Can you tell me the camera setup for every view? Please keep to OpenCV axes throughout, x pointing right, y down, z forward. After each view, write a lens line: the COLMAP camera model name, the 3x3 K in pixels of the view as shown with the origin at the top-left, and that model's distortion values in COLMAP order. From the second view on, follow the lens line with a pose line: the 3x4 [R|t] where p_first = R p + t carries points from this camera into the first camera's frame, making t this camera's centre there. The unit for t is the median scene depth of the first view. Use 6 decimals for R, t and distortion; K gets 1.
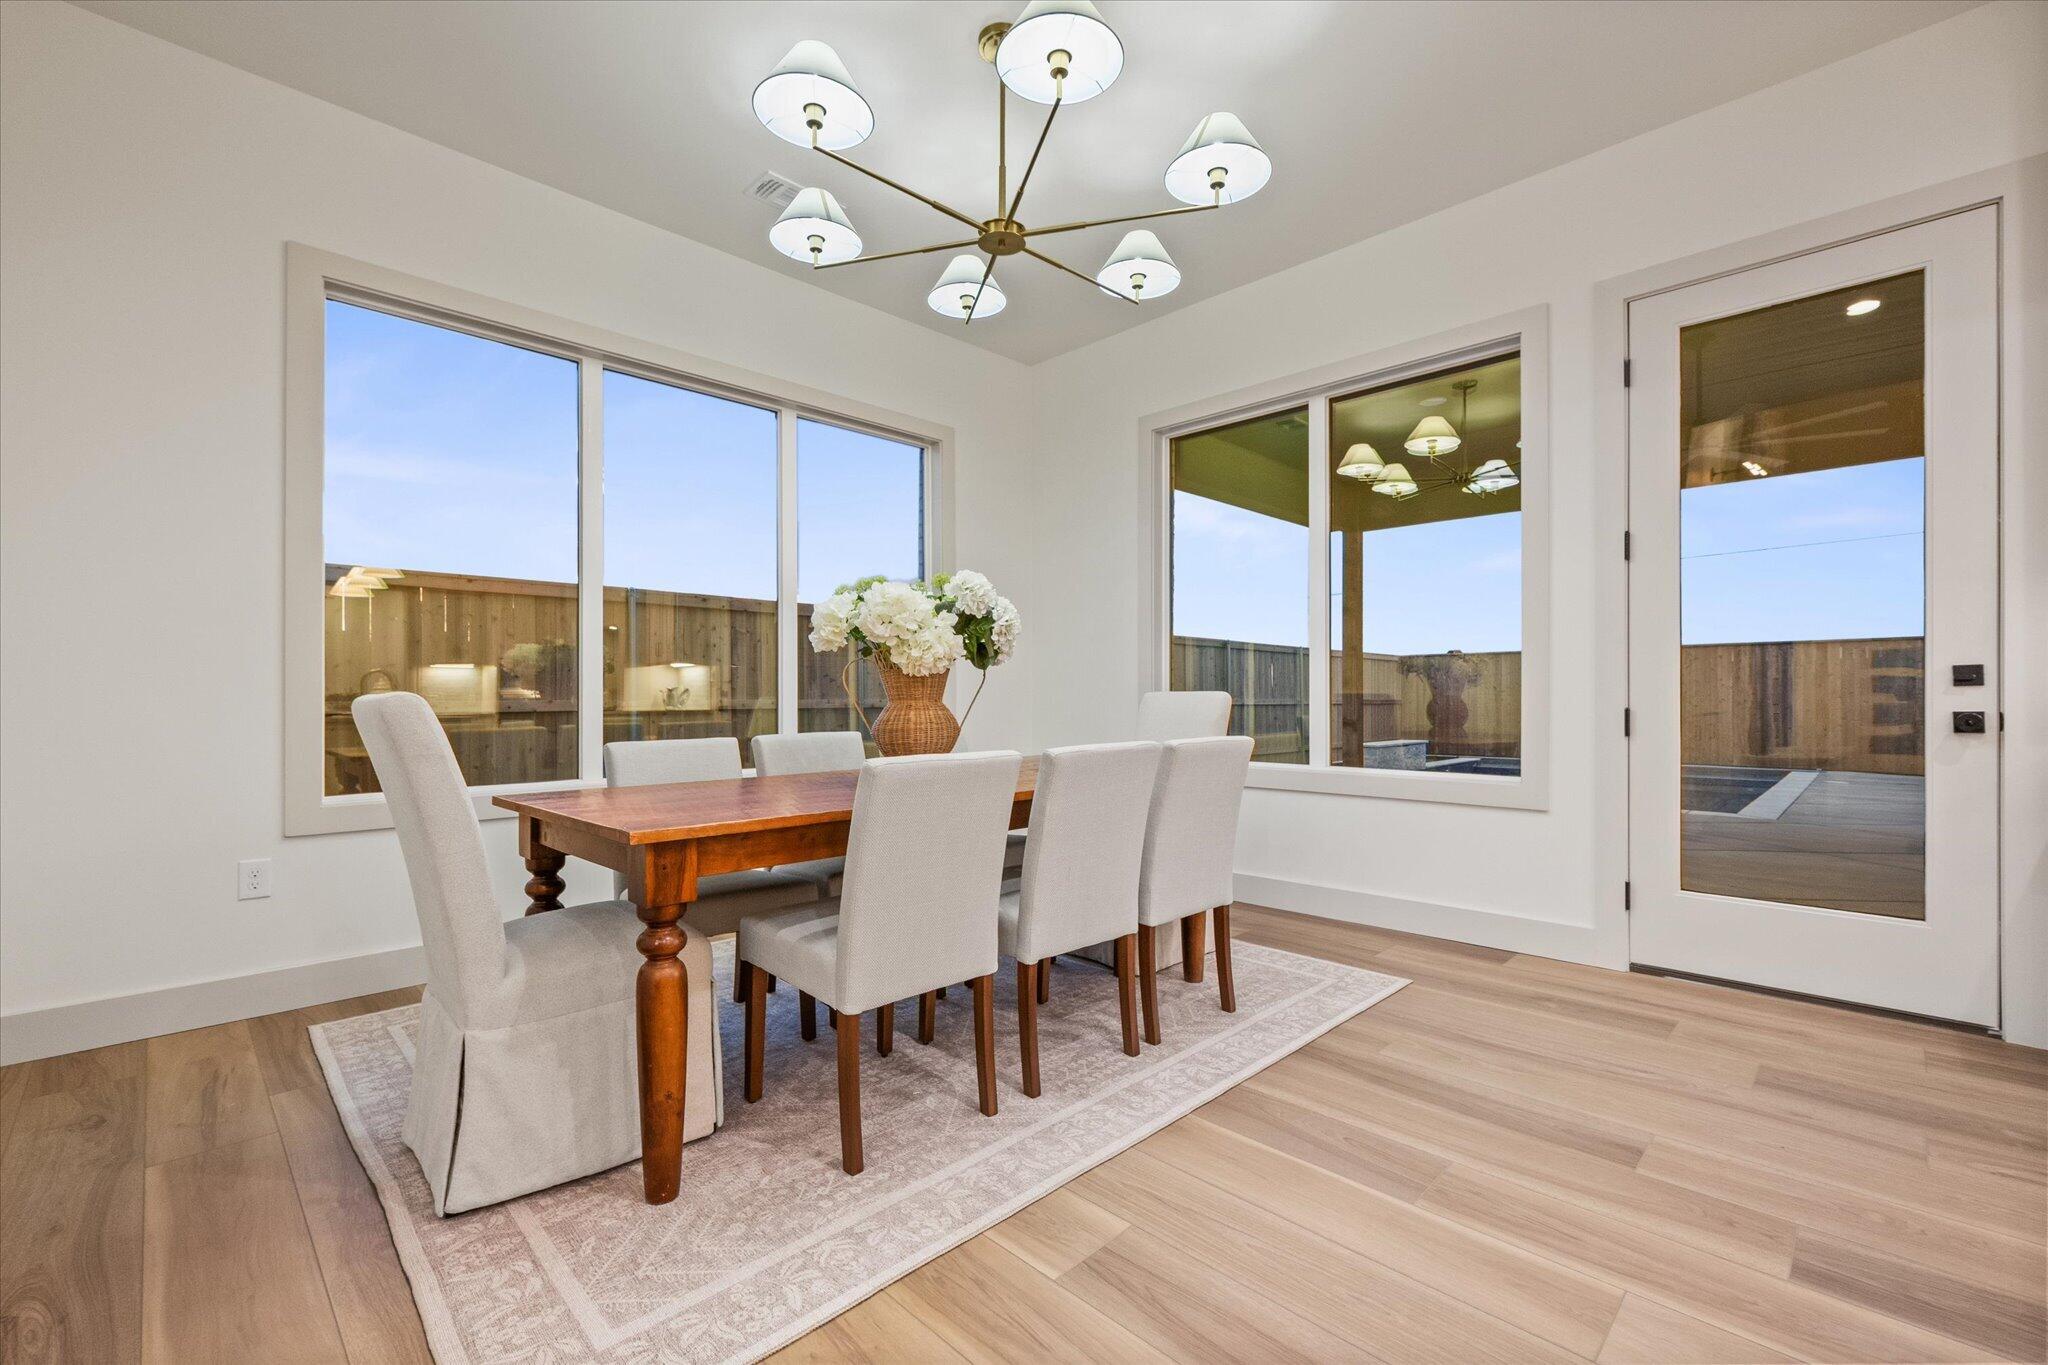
lens RADIAL K [[858.8, 0, 1024.0], [0, 858.8, 682.5], [0, 0, 1]] dist [-0.001256, -0.000200]
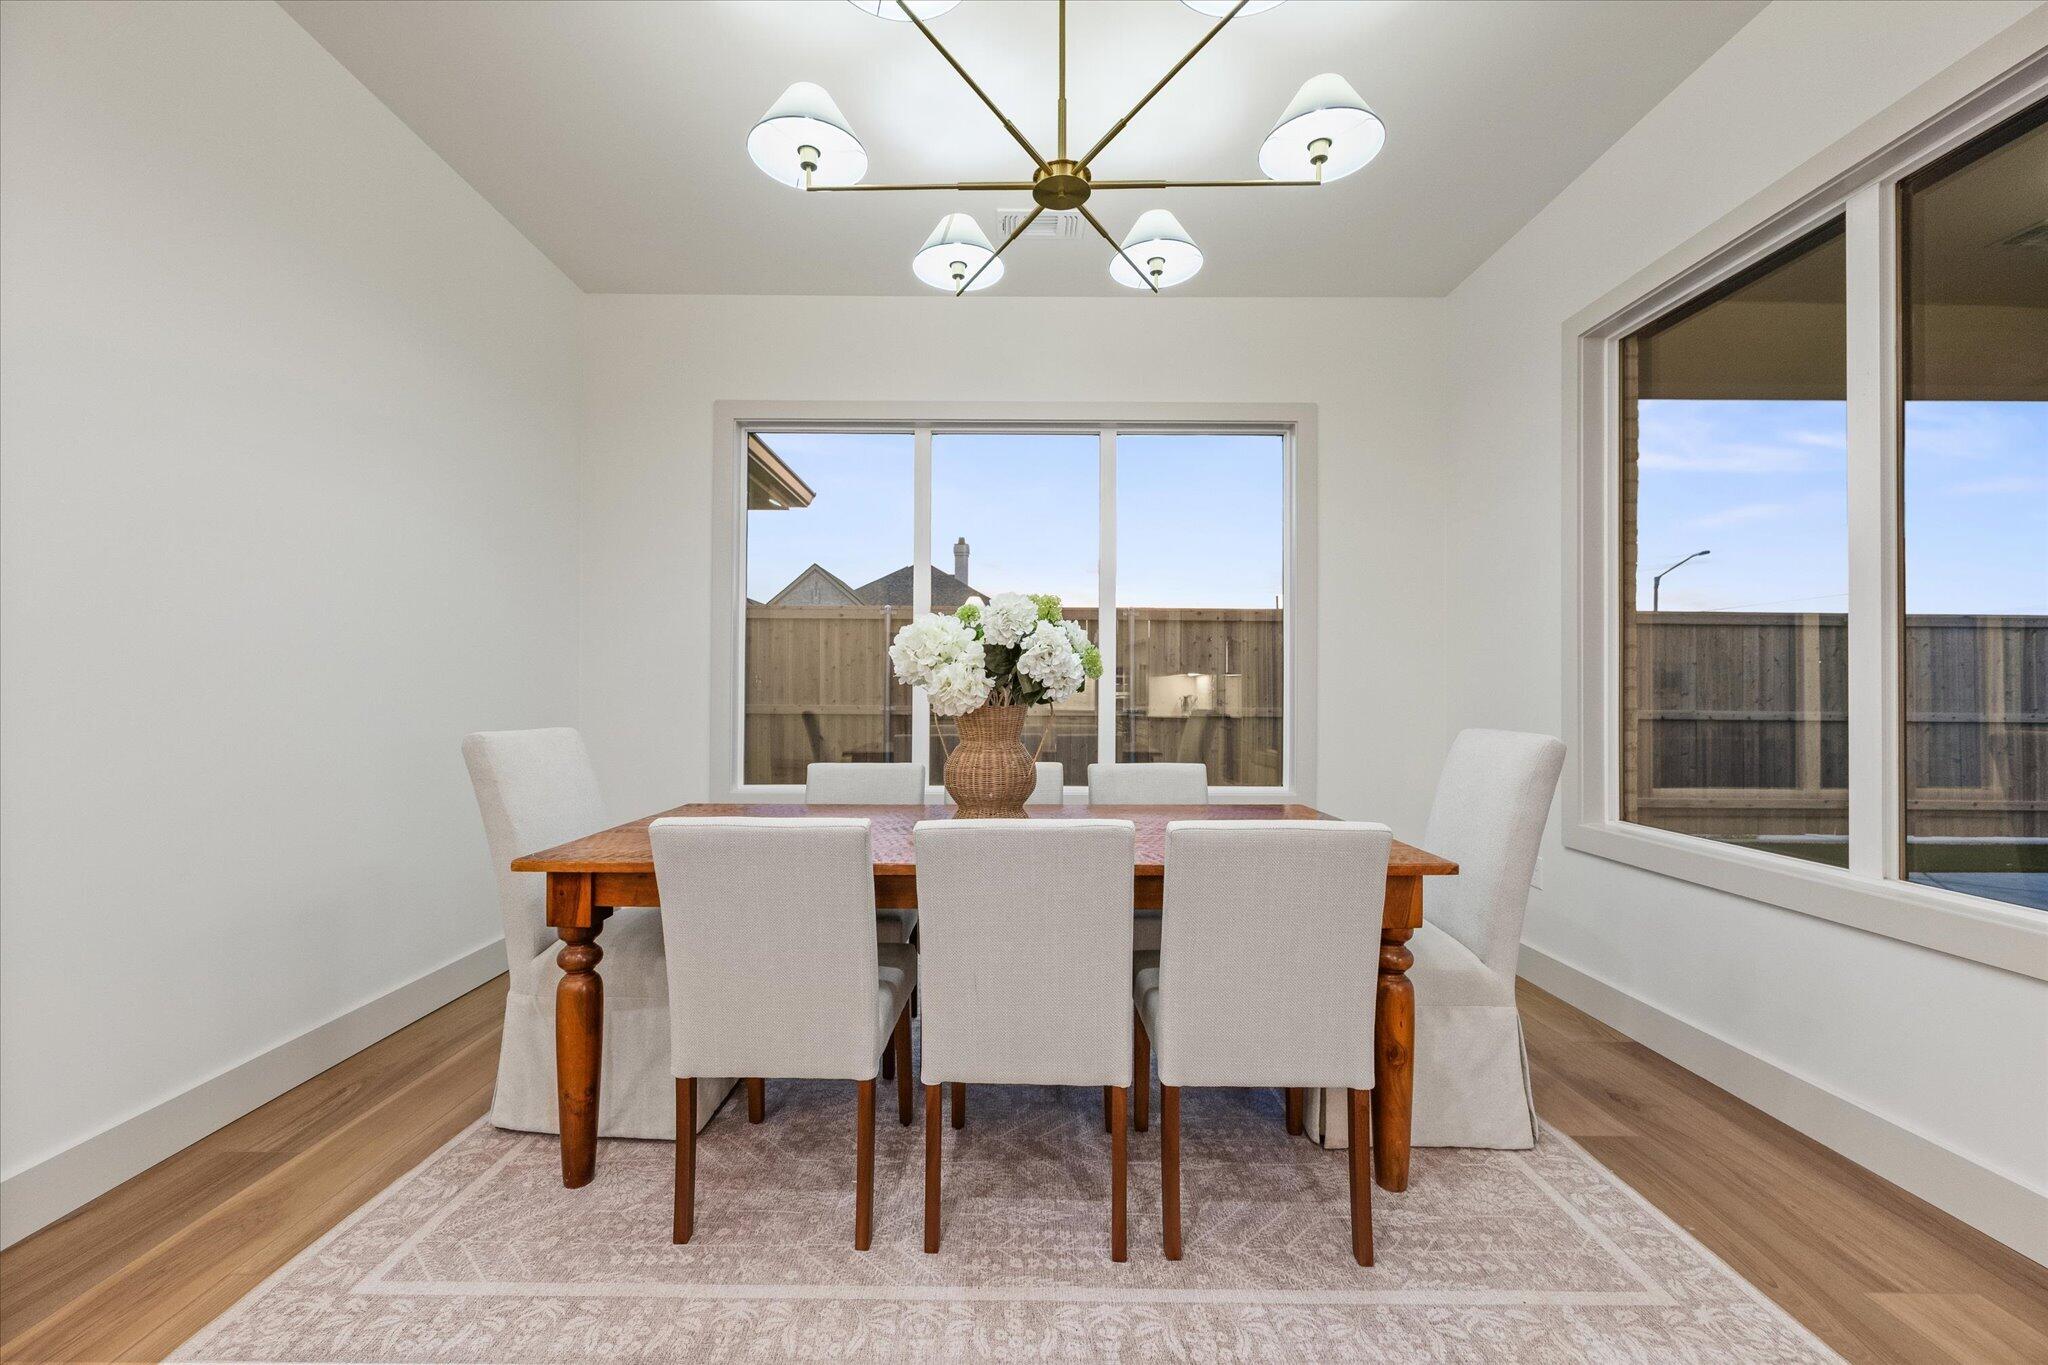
lens RADIAL K [[800.2, 0, 1024.0], [0, 800.2, 682.5], [0, 0, 1]] dist [-0.011799, 0.005516]
pose [[0.712901, -0.002221, -0.701262, 0.468410], [0.005124, 0.999985, 0.002041, -0.040437], [0.701246, -0.005048, 0.712901, 0.415904]]
